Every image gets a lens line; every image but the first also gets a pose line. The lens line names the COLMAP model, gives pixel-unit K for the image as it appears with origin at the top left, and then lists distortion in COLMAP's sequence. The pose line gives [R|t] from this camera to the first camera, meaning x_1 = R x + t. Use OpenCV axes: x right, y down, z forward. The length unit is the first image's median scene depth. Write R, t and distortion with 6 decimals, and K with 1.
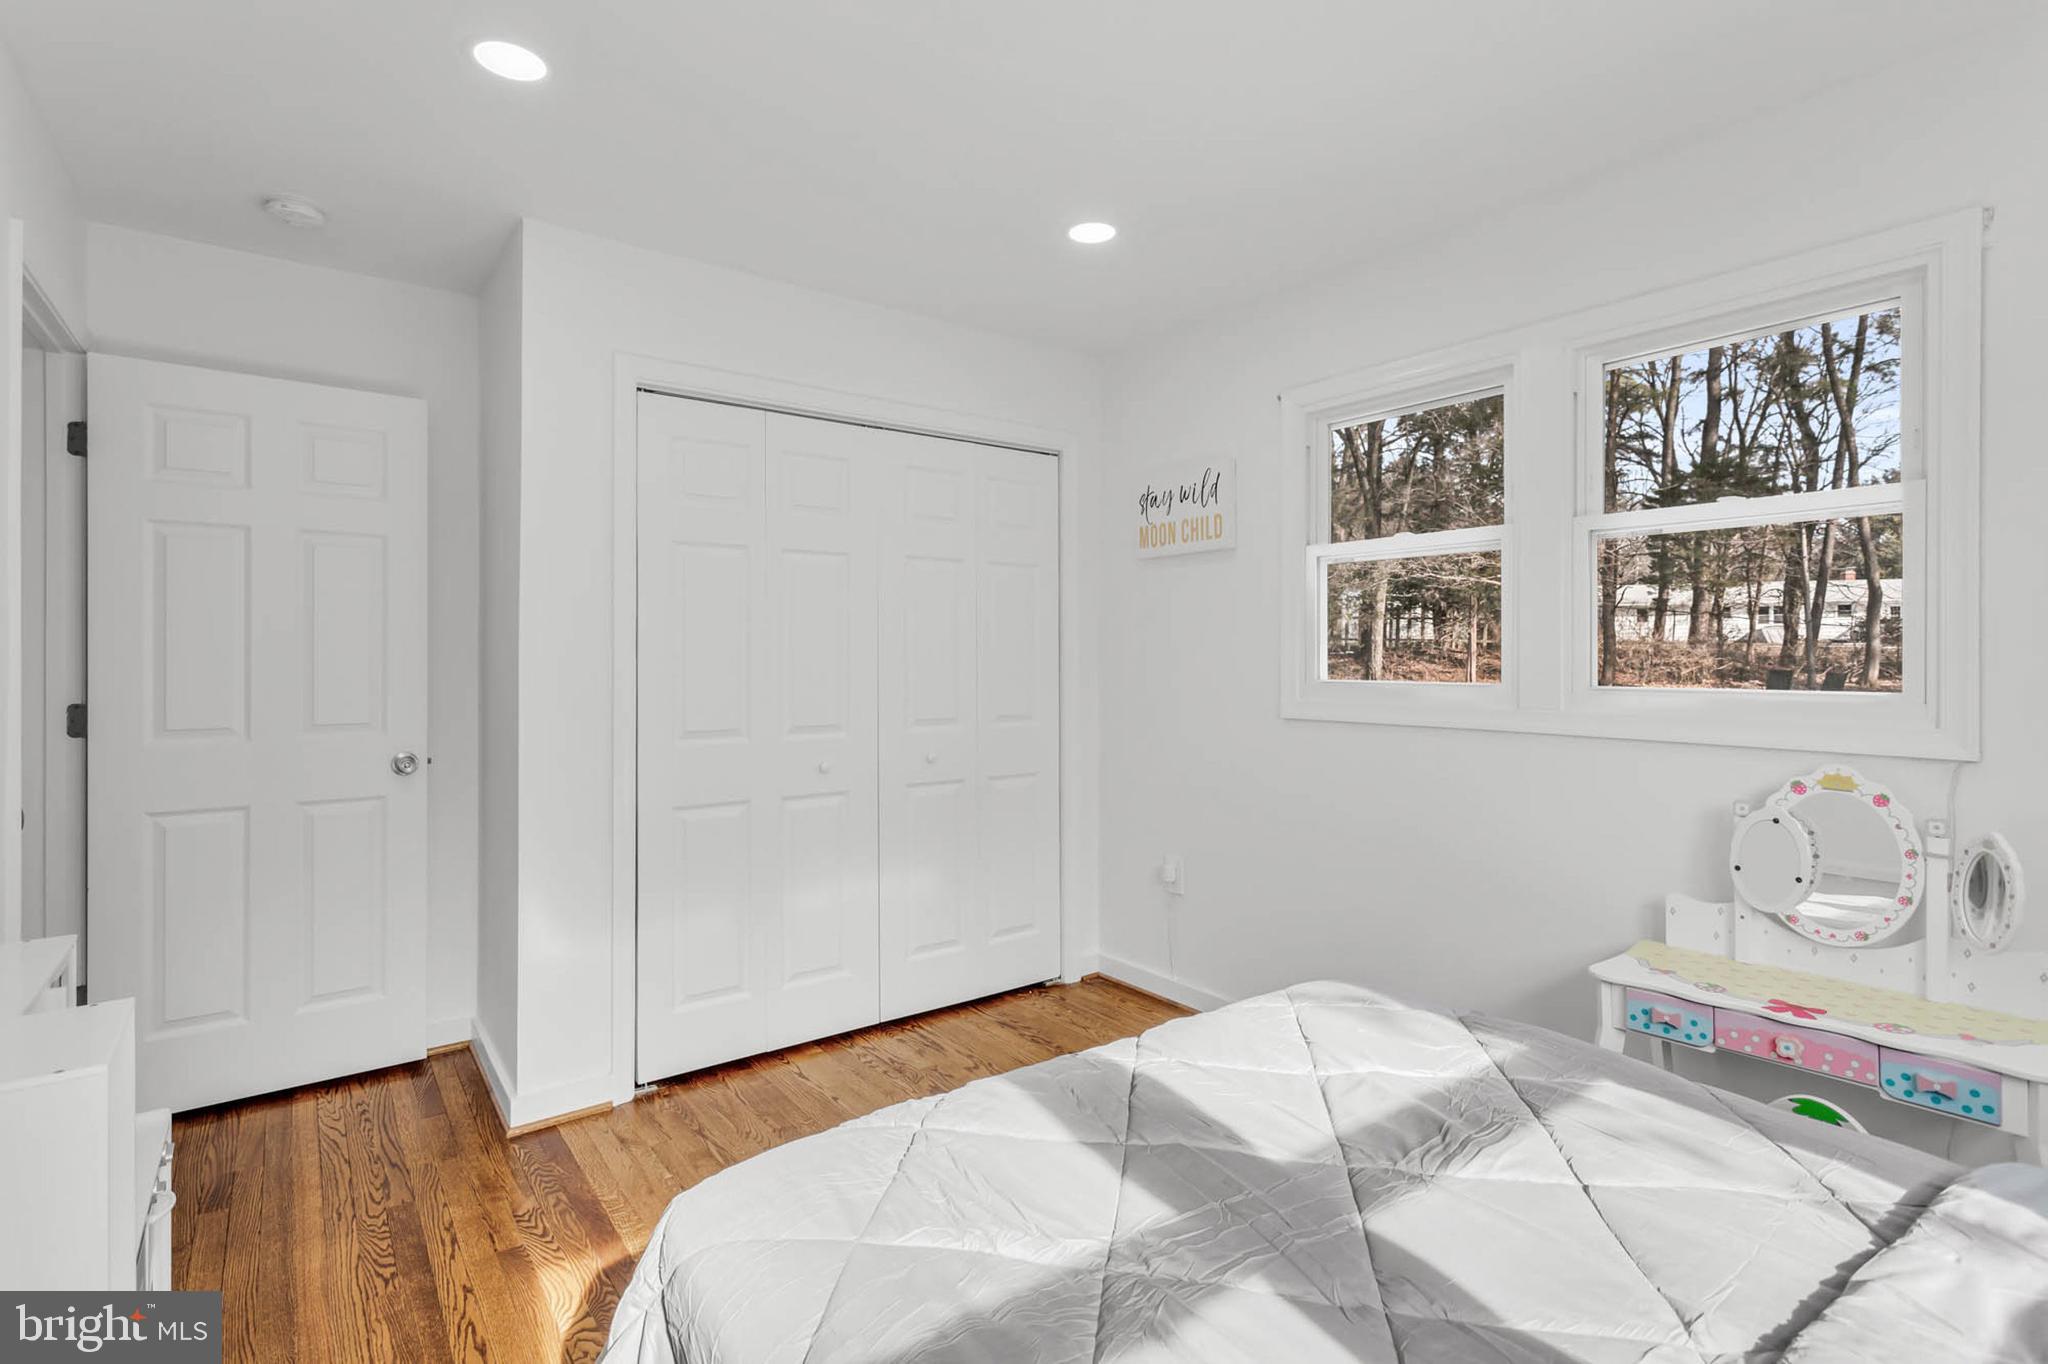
lens RADIAL K [[983.9, 0, 1029.8], [0, 983.9, 654.4], [0, 0, 1]] dist [0.003159, 0.000466]
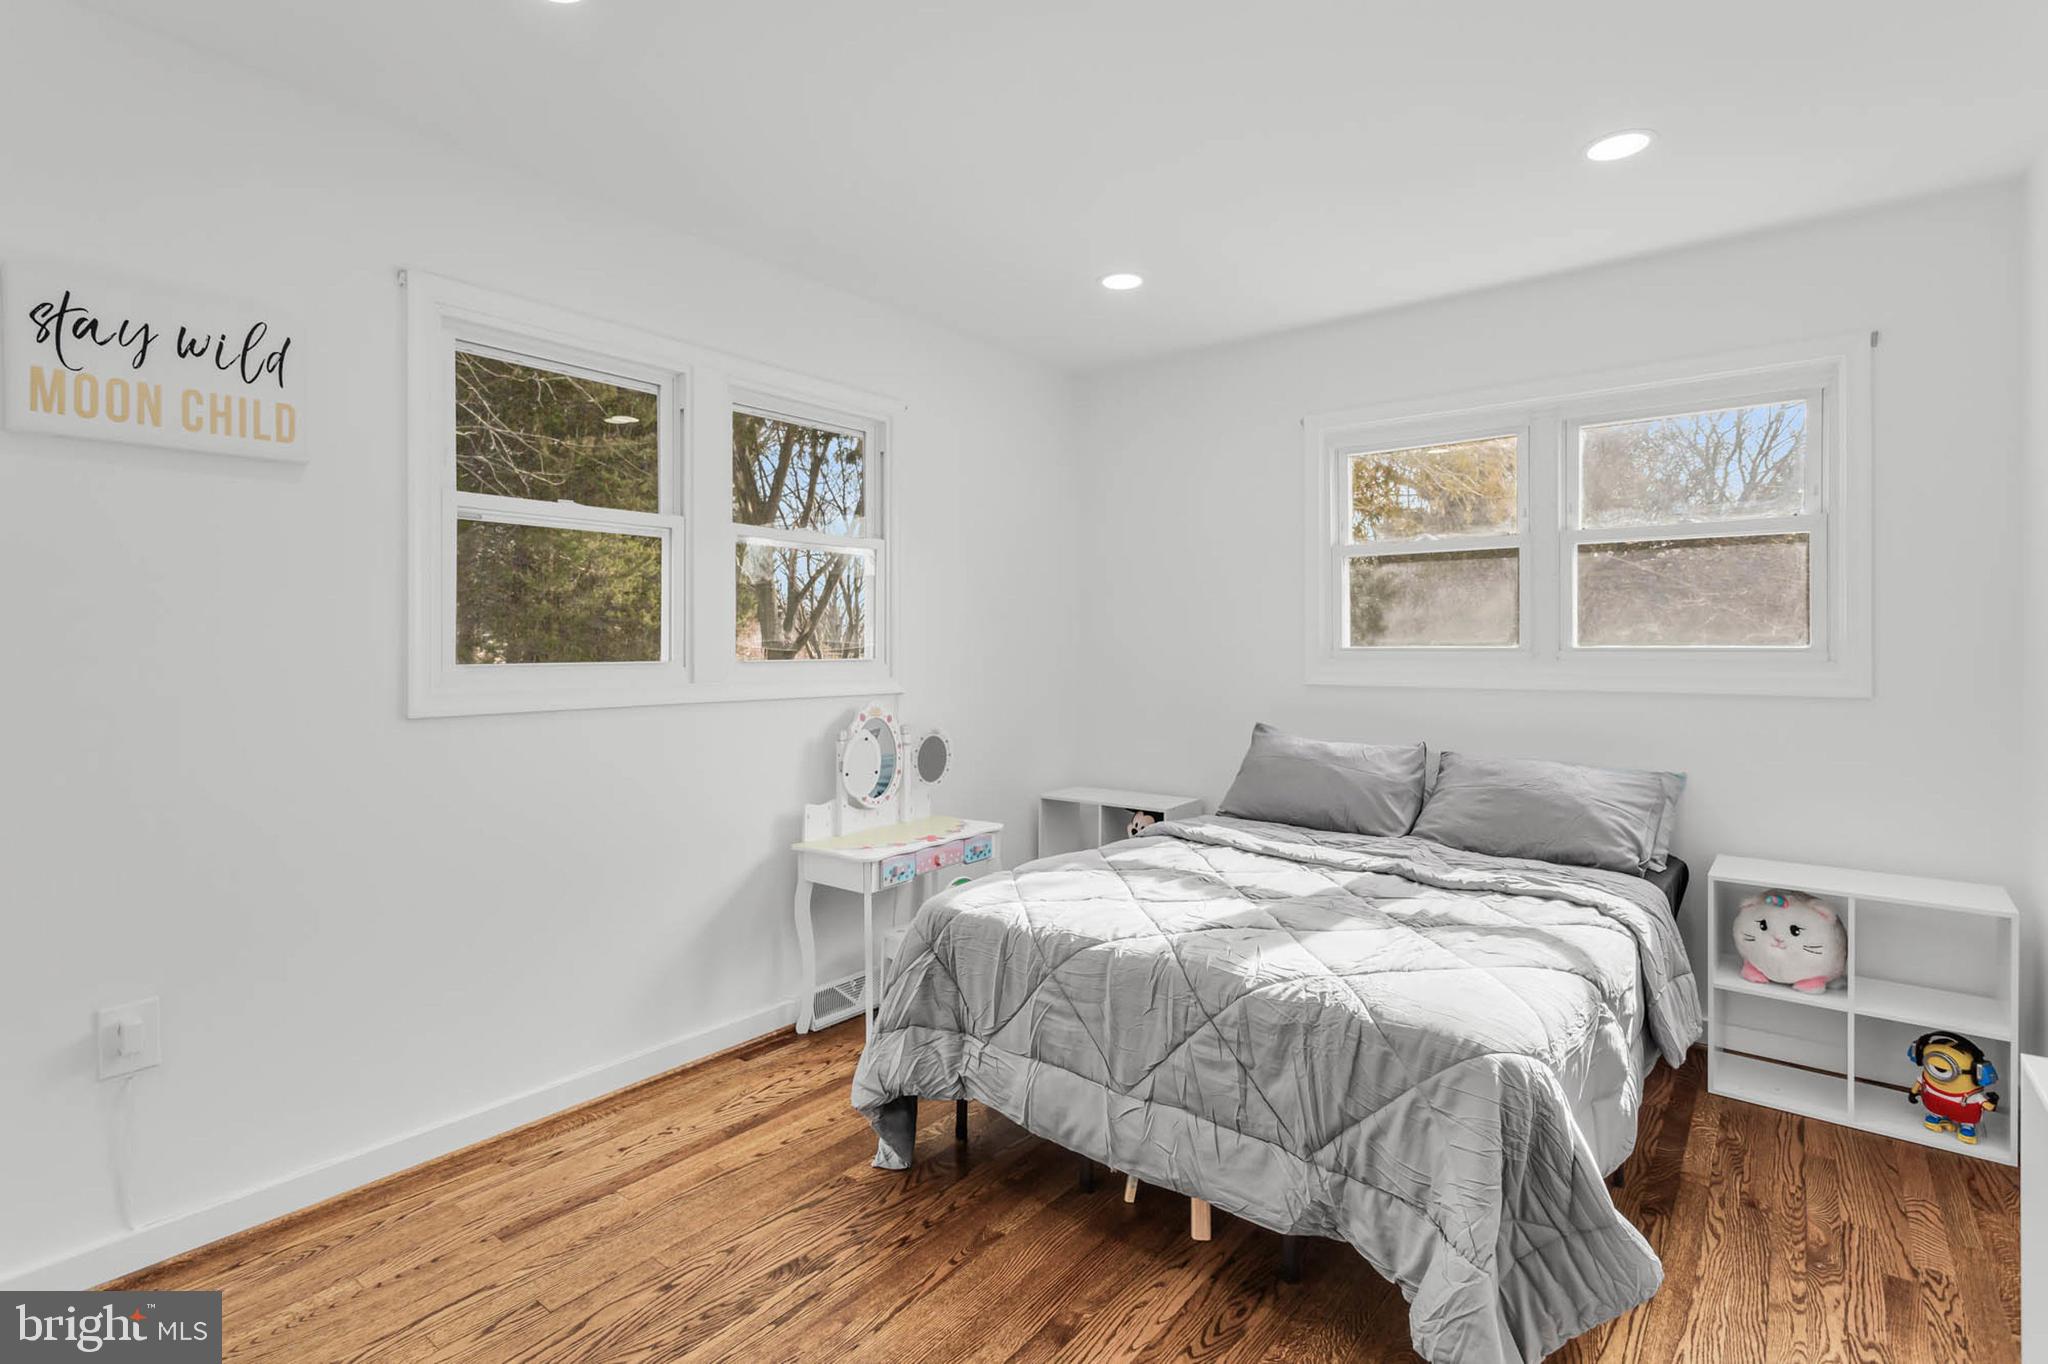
lens RADIAL K [[983.9, 0, 1029.8], [0, 983.9, 654.4], [0, 0, 1]] dist [0.003159, 0.000466]
pose [[-0.260009, -0.009069, 0.965564, -0.532506], [-0.002228, 0.999959, 0.008792, 0.008876], [-0.965604, 0.000134, -0.260019, 0.705969]]
